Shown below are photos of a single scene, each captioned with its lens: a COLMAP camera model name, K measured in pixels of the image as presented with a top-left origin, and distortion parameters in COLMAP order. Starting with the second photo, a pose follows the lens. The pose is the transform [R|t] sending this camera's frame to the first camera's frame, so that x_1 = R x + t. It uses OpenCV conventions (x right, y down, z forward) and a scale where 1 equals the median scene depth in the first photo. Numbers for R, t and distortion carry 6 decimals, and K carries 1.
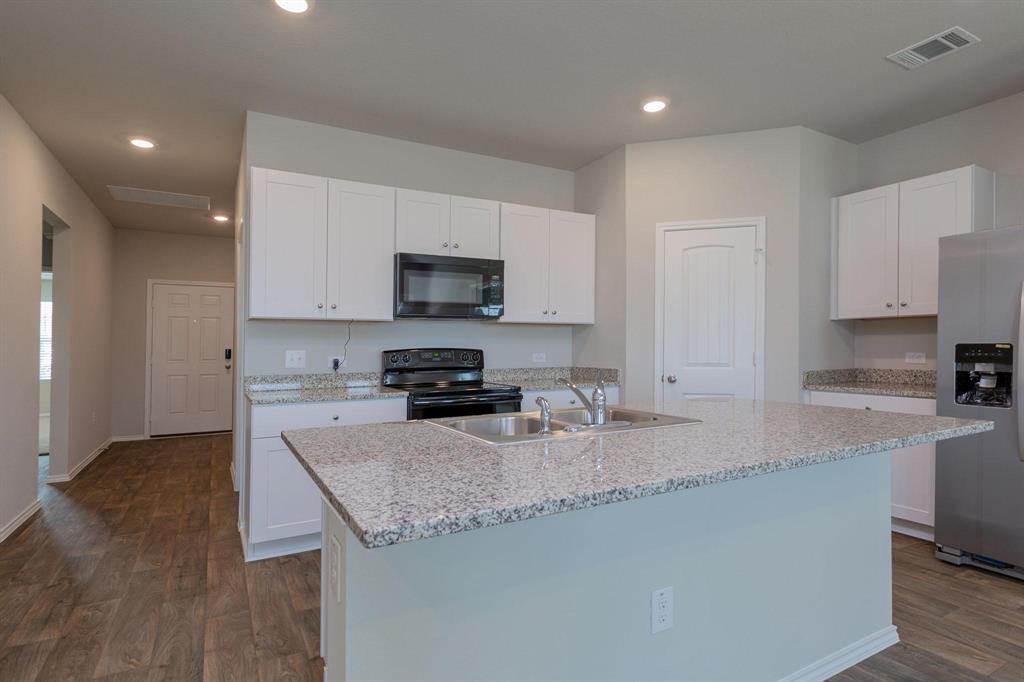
lens RADIAL K [[530.1, 0, 508.1], [0, 530.1, 335.1], [0, 0, 1]] dist [0.003933, 0.002118]
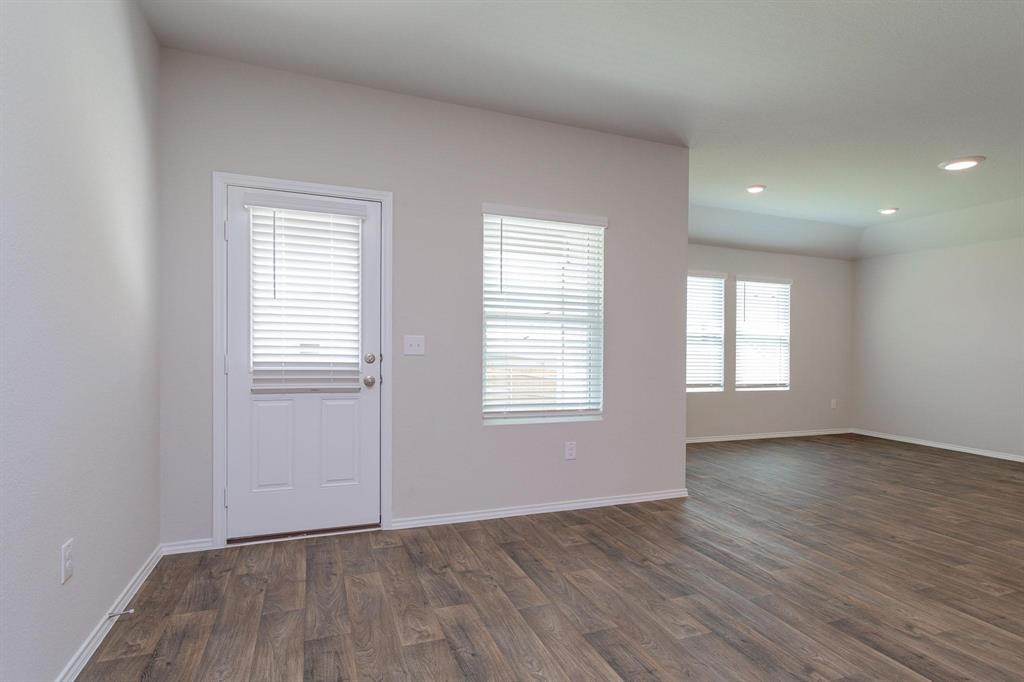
lens RADIAL K [[530.1, 0, 516.5], [0, 530.1, 330.0], [0, 0, 1]] dist [0.003933, 0.002118]
pose [[-0.991044, -0.010232, 0.133144, -0.344610], [-0.016440, 0.998824, -0.045611, 0.015330], [-0.132521, -0.047392, -0.990047, 0.619964]]
